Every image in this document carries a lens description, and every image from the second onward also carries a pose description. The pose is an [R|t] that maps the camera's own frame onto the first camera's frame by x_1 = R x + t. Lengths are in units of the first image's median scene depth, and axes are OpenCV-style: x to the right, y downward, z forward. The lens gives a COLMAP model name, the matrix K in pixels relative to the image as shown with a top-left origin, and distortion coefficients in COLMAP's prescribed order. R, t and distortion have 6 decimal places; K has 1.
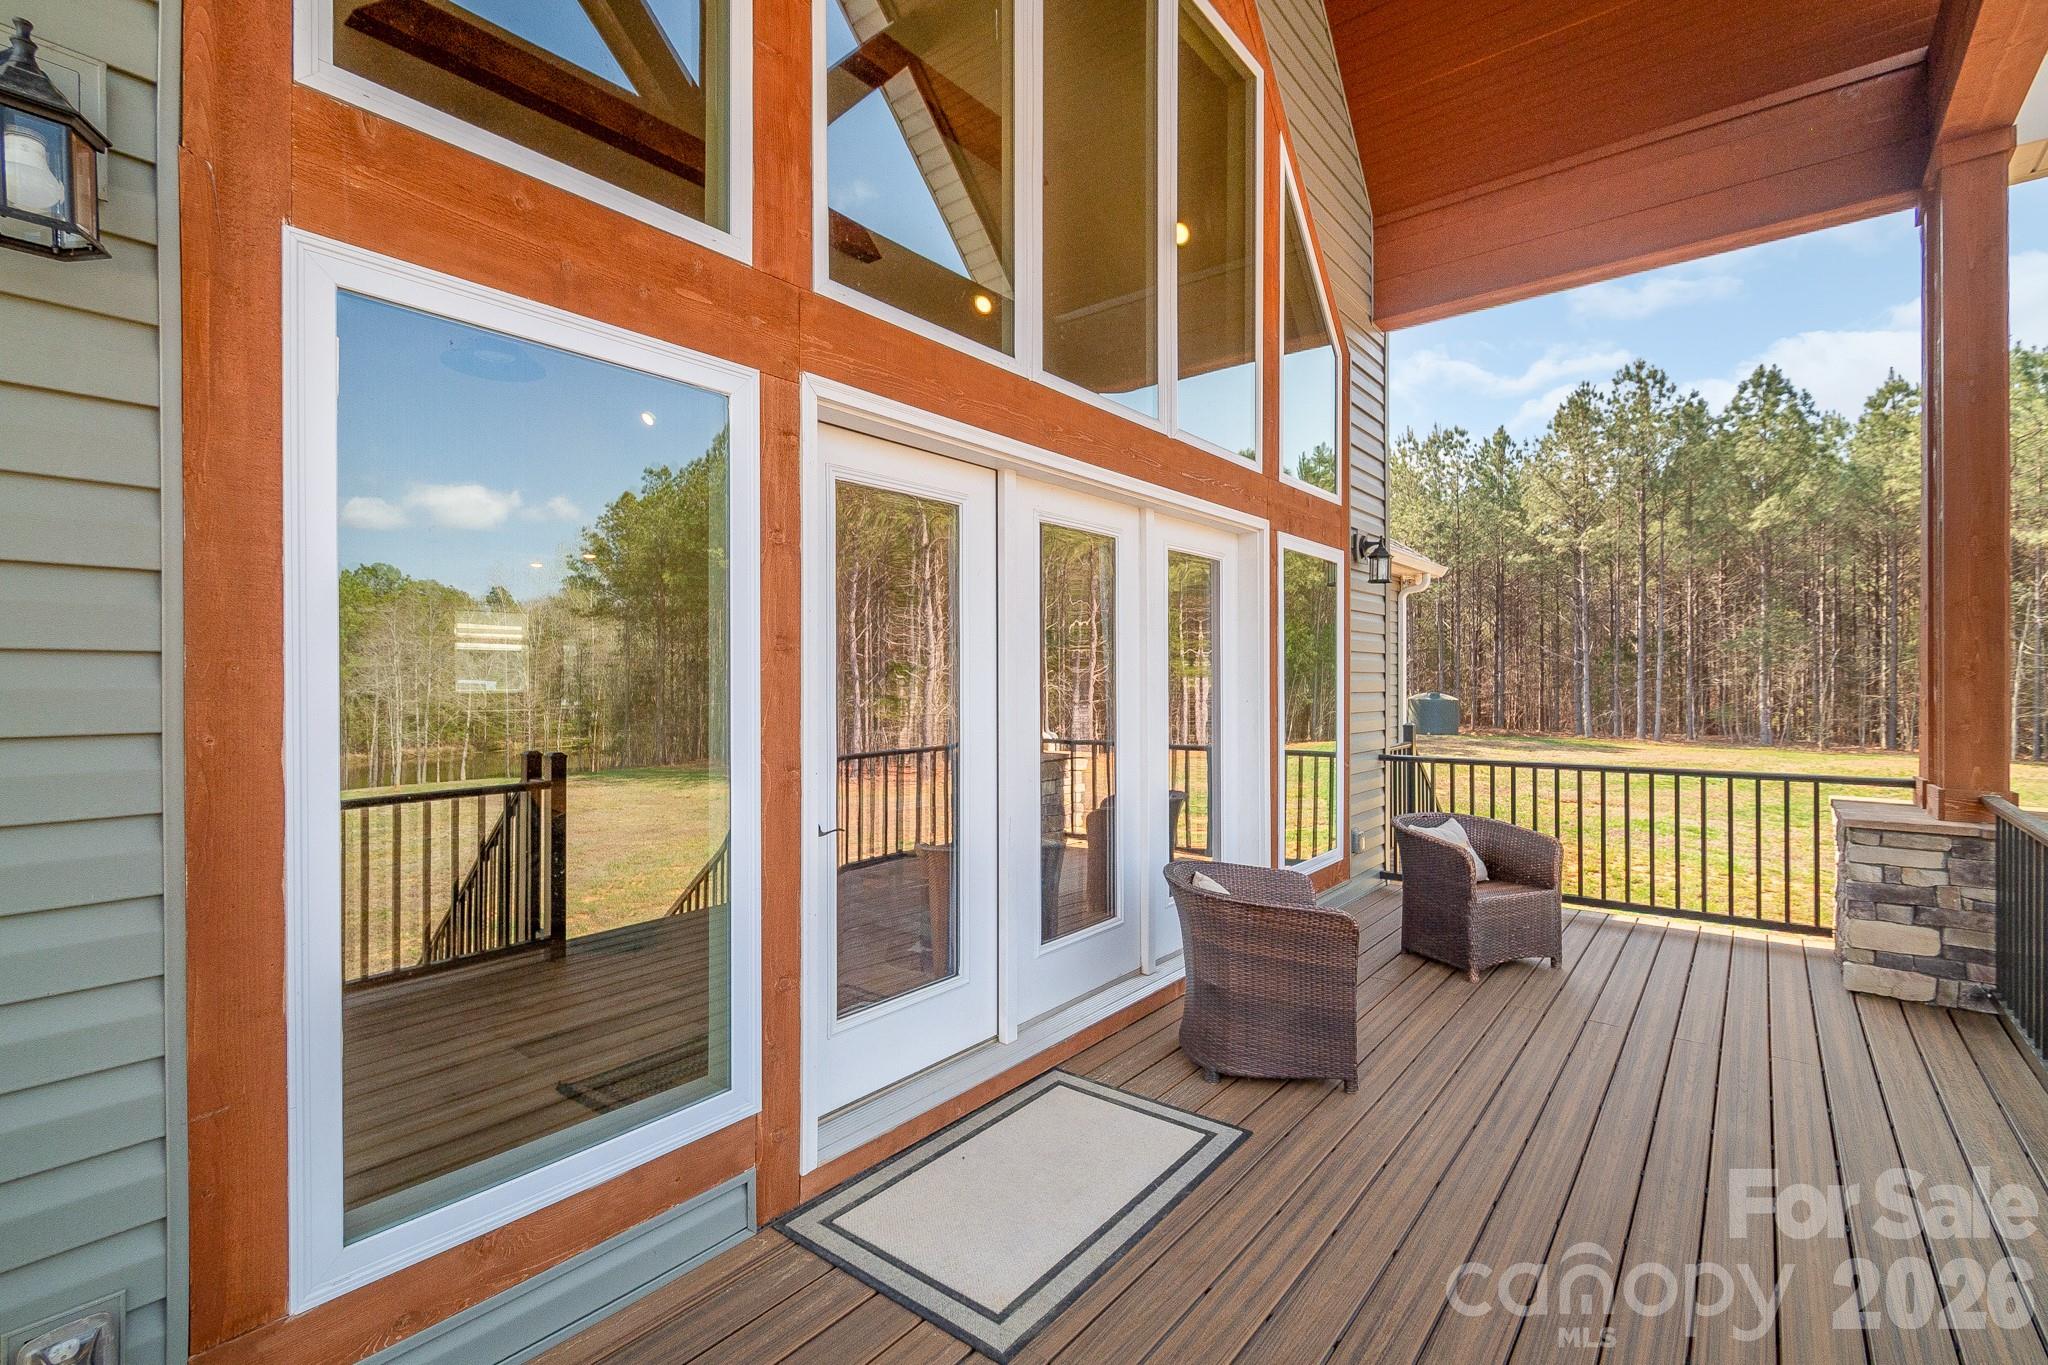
lens RADIAL K [[900.4, 0, 1055.2], [0, 900.4, 683.1], [0, 0, 1]] dist [-0.004267, -0.000832]
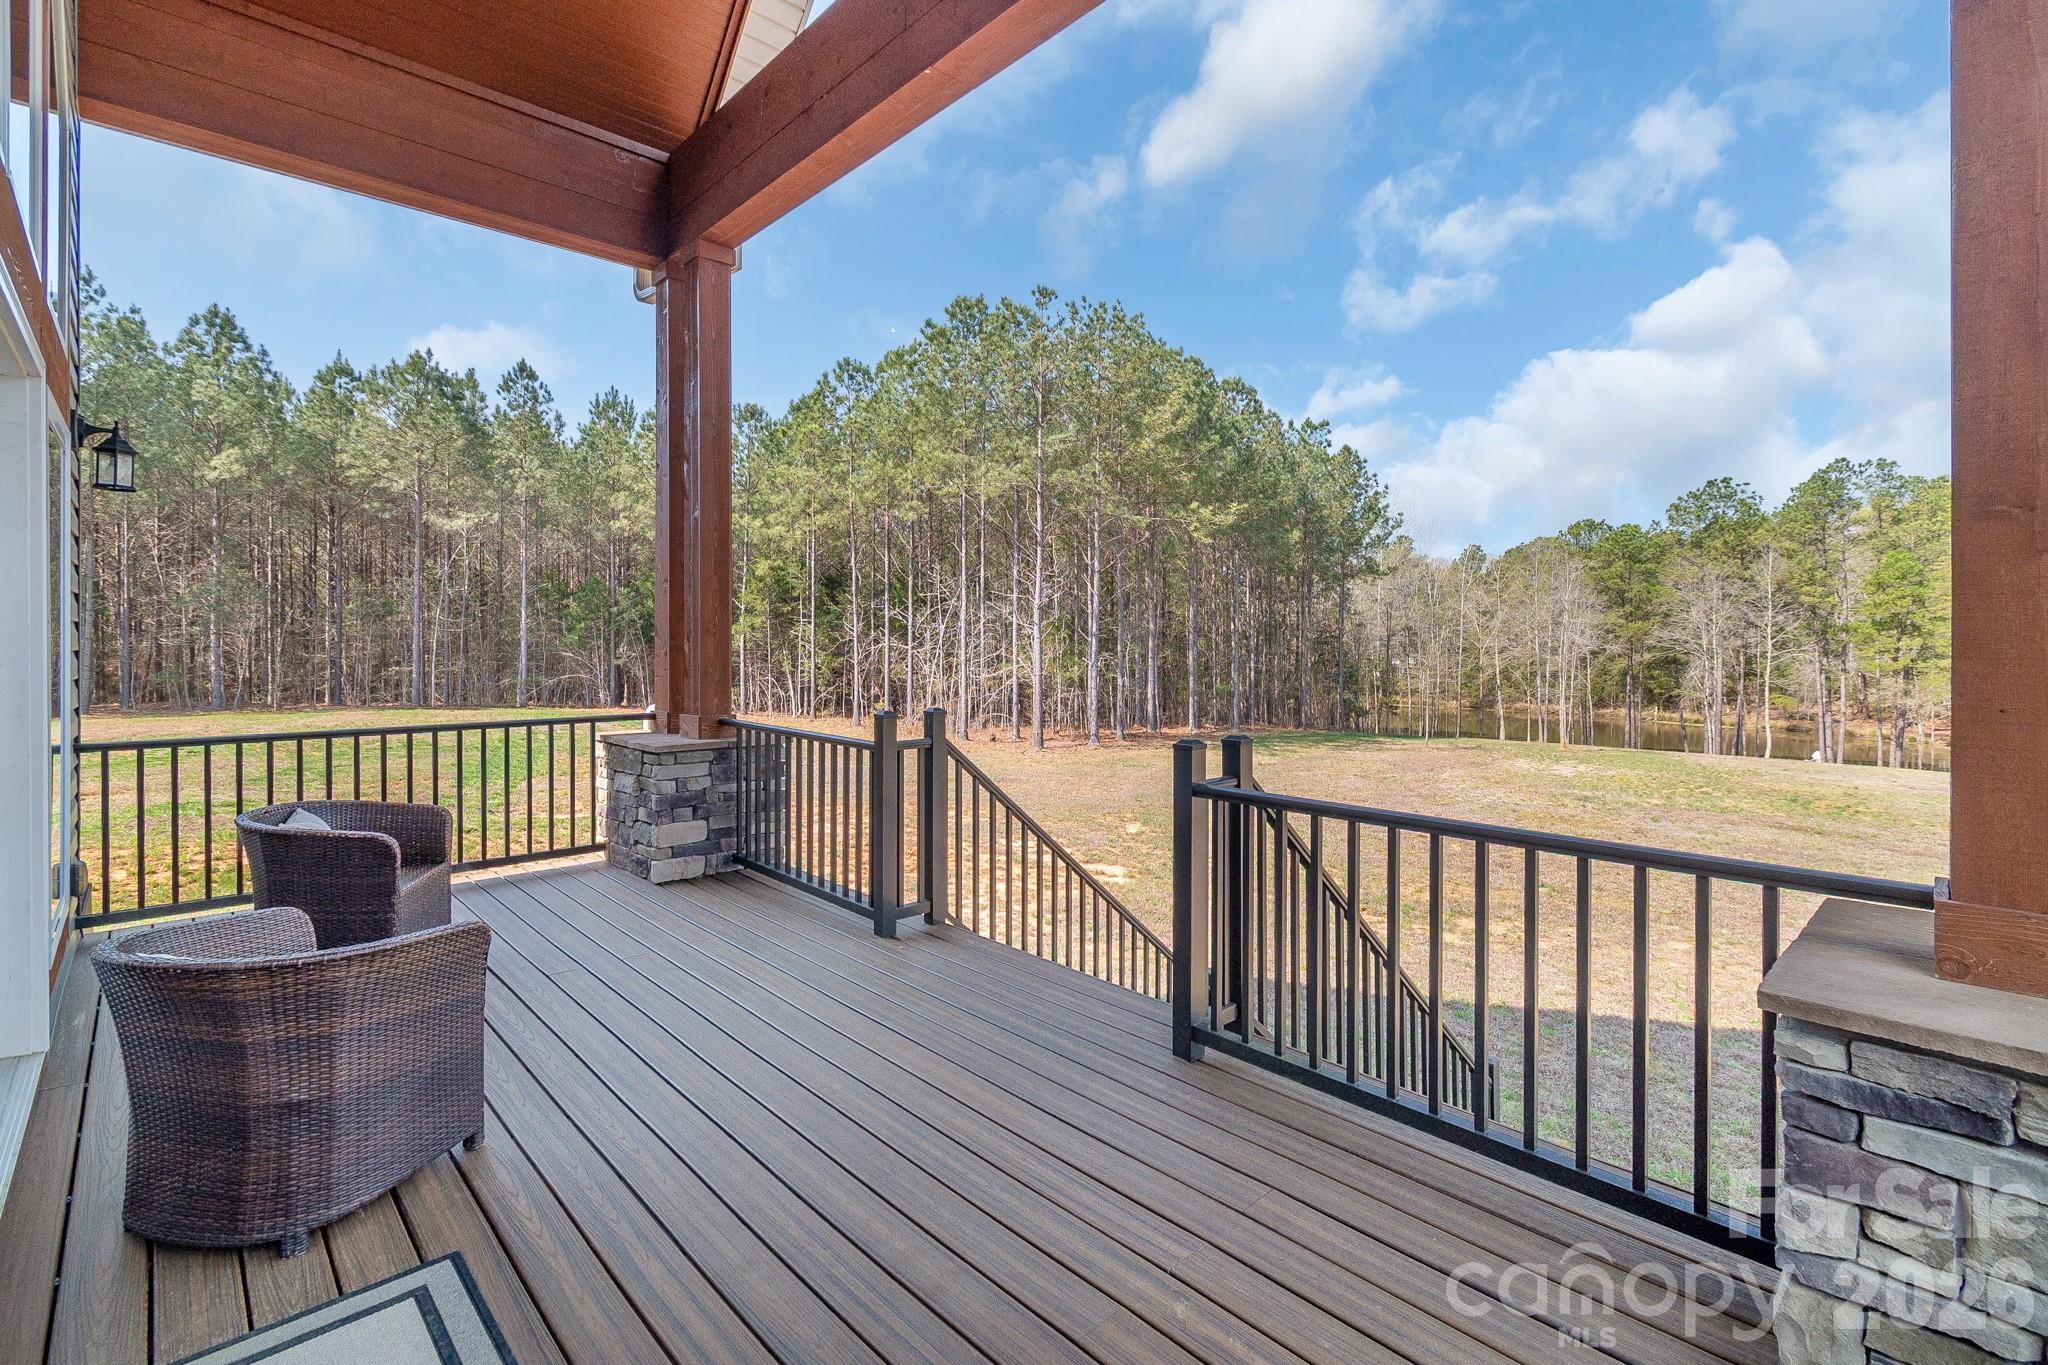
lens RADIAL K [[938.8, 0, 981.1], [0, 938.8, 642.9], [0, 0, 1]] dist [0.004069, -0.001090]
pose [[0.176115, -0.000262, 0.984370, -0.229077], [0.001738, 0.999998, -0.000044, 0.005756], [-0.984368, 0.001718, 0.176115, 0.229372]]
